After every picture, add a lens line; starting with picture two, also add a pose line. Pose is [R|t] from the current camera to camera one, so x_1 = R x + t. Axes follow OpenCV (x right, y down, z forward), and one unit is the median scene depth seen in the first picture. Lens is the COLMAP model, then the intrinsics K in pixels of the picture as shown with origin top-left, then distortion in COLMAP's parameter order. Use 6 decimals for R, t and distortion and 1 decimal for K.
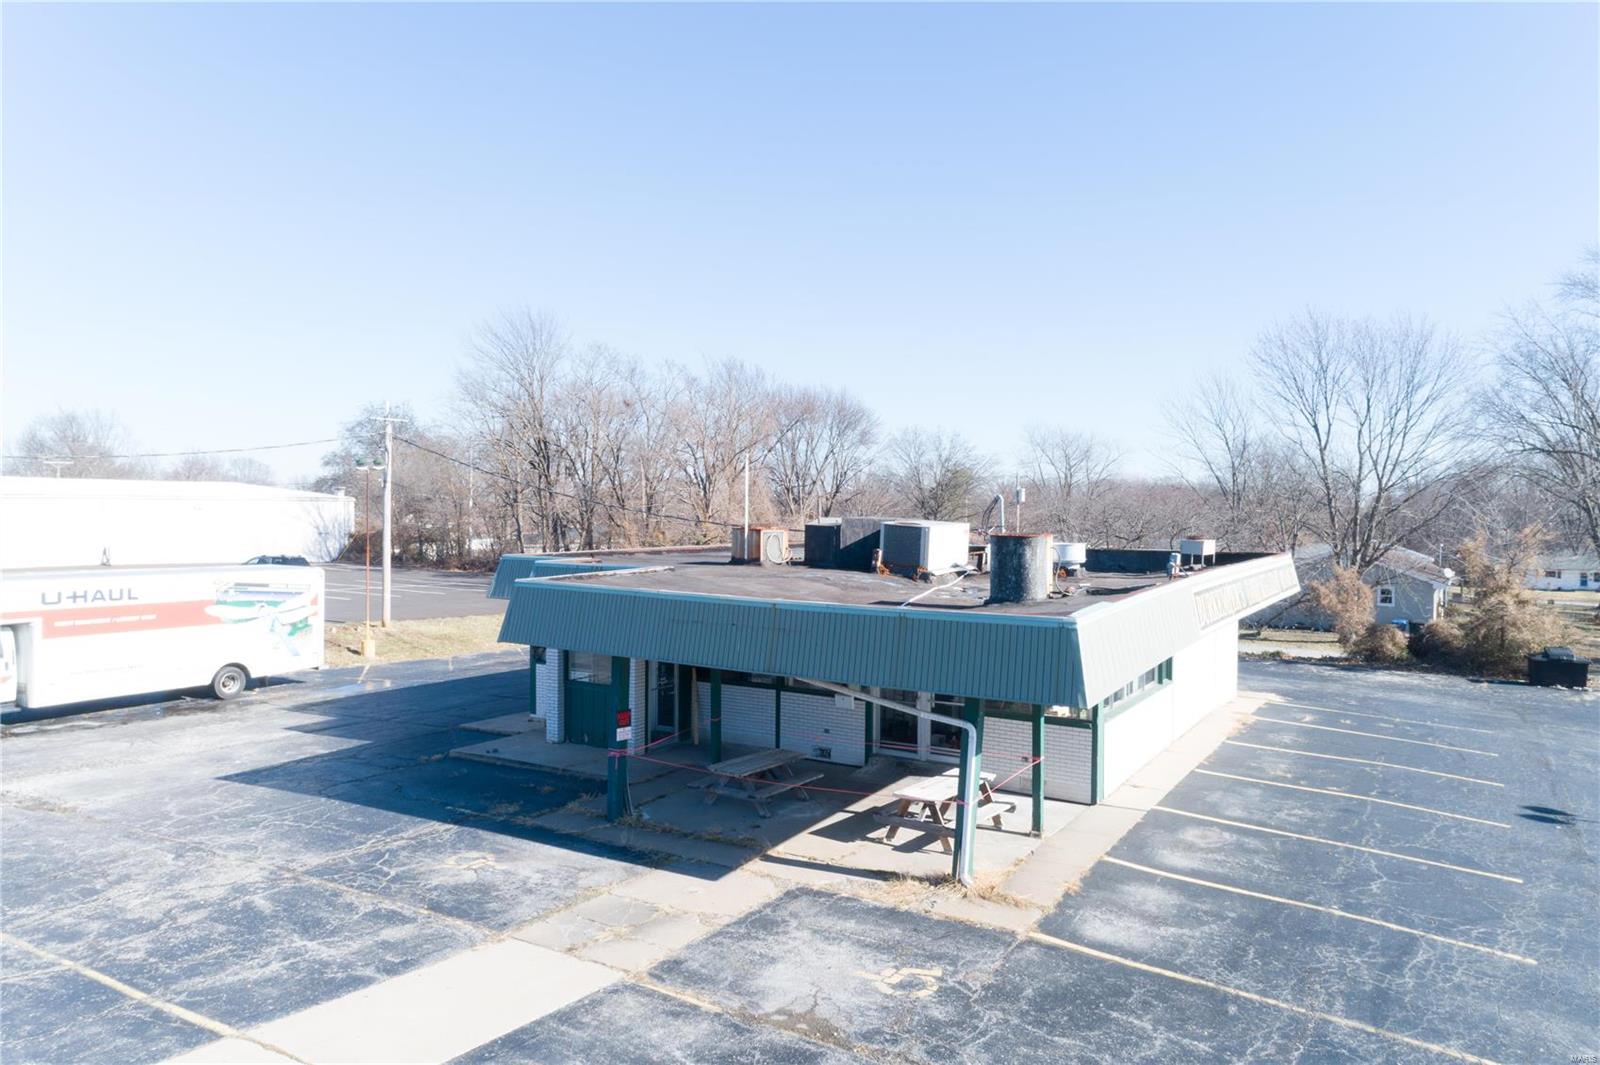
lens RADIAL K [[1060.3, 0, 807.0], [0, 1060.3, 528.1], [0, 0, 1]] dist [0.019017, 0.011285]
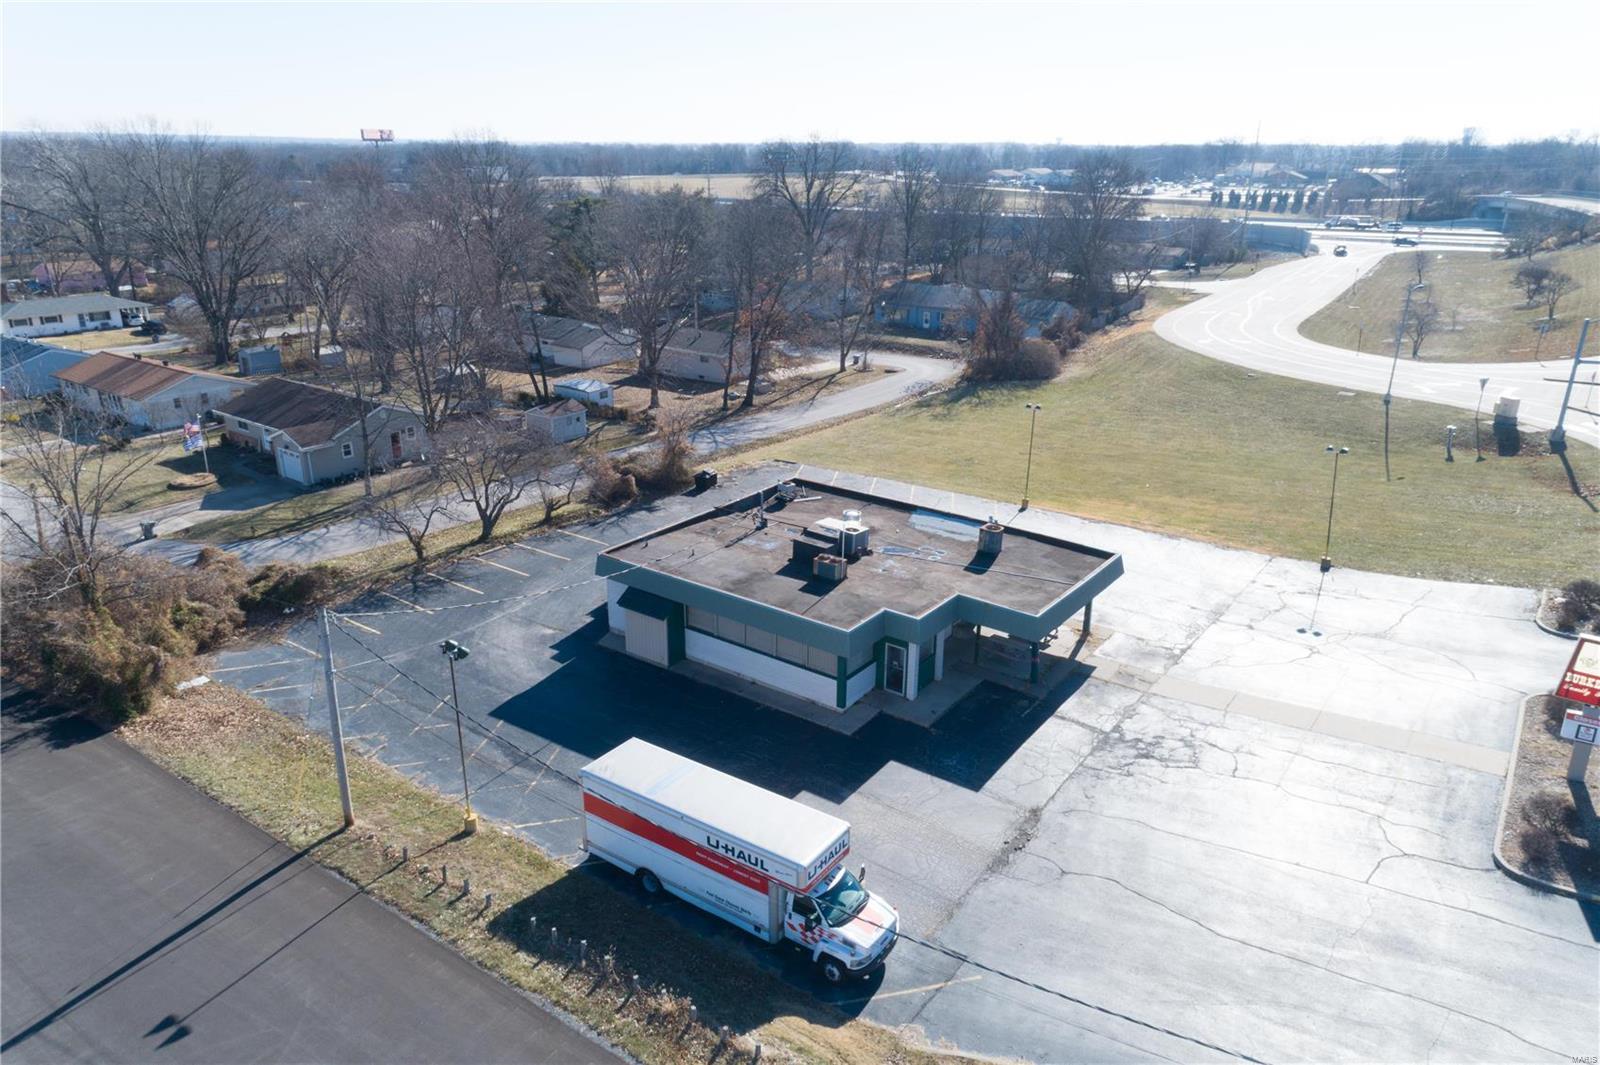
lens RADIAL K [[1060.3, 0, 800.8], [0, 1060.3, 526.8], [0, 0, 1]] dist [0.019017, 0.011285]
pose [[0.085572, -0.340632, 0.936294, -2.497572], [0.008009, 0.939946, 0.341229, -0.972712], [-0.996300, -0.021701, 0.083161, 1.308149]]
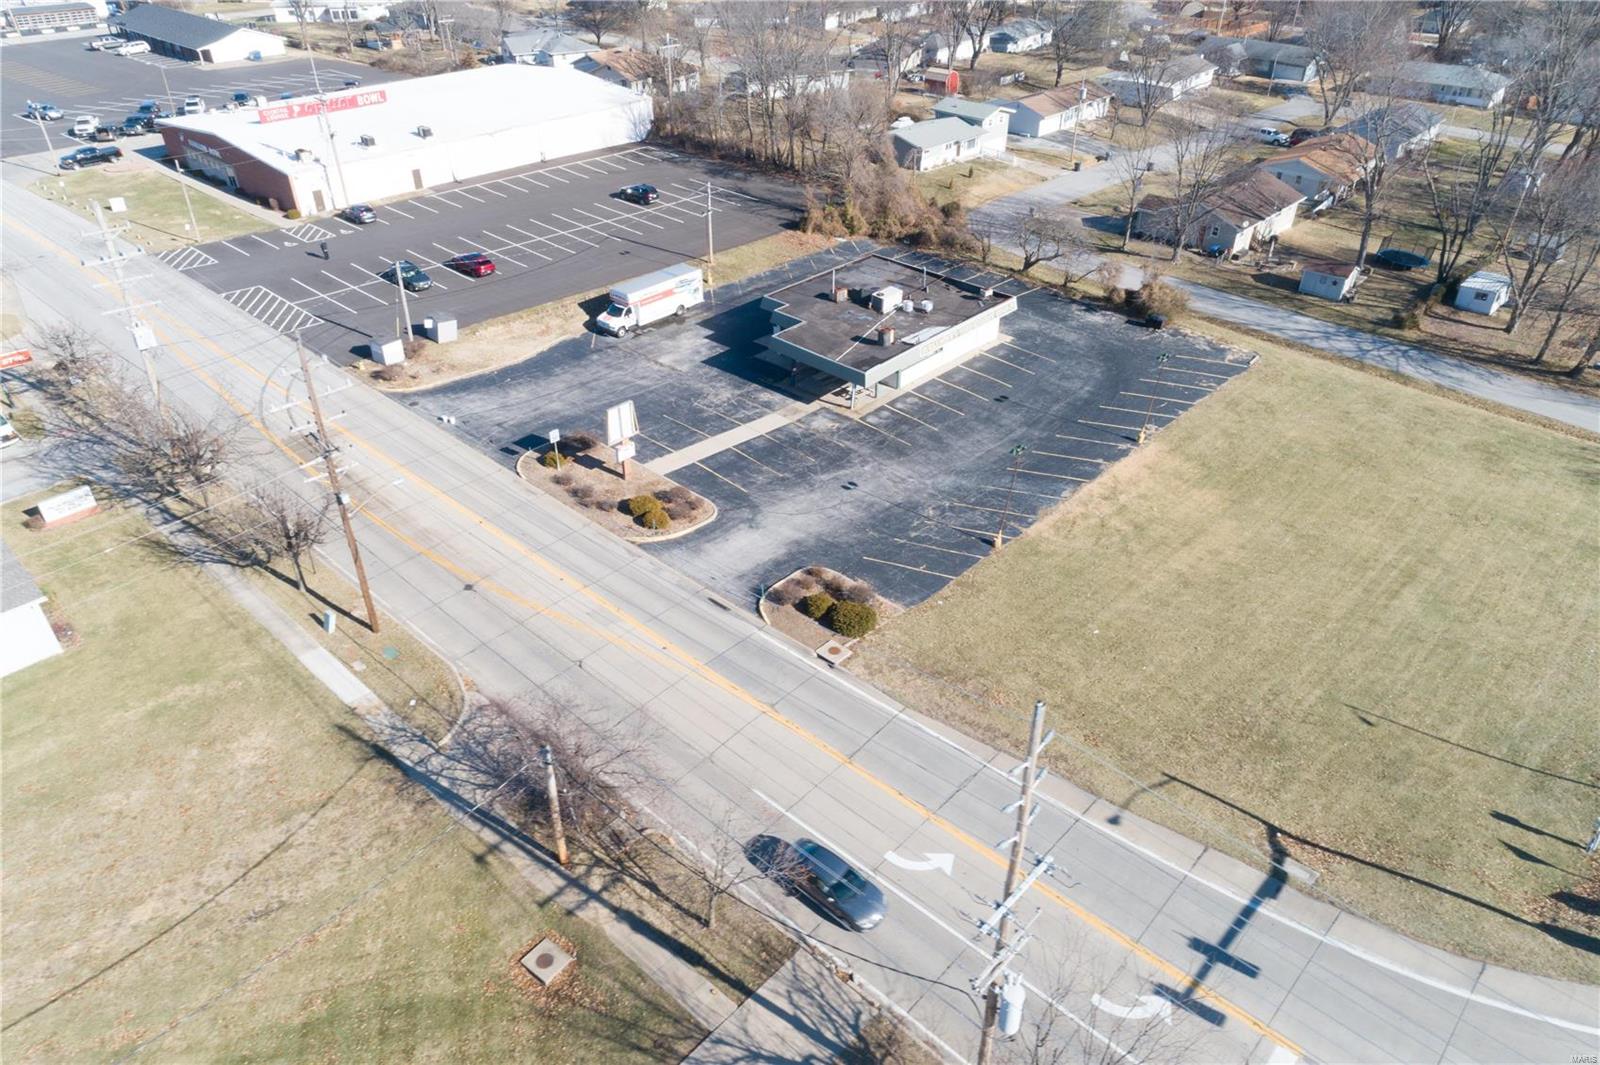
lens RADIAL K [[1060.3, 0, 801.5], [0, 1060.3, 533.7], [0, 0, 1]] dist [0.019017, 0.011285]
pose [[0.980402, 0.108793, -0.164243, 0.686720], [-0.001555, 0.837940, 0.545761, -1.699995], [0.197001, -0.534810, 0.821687, -3.140952]]
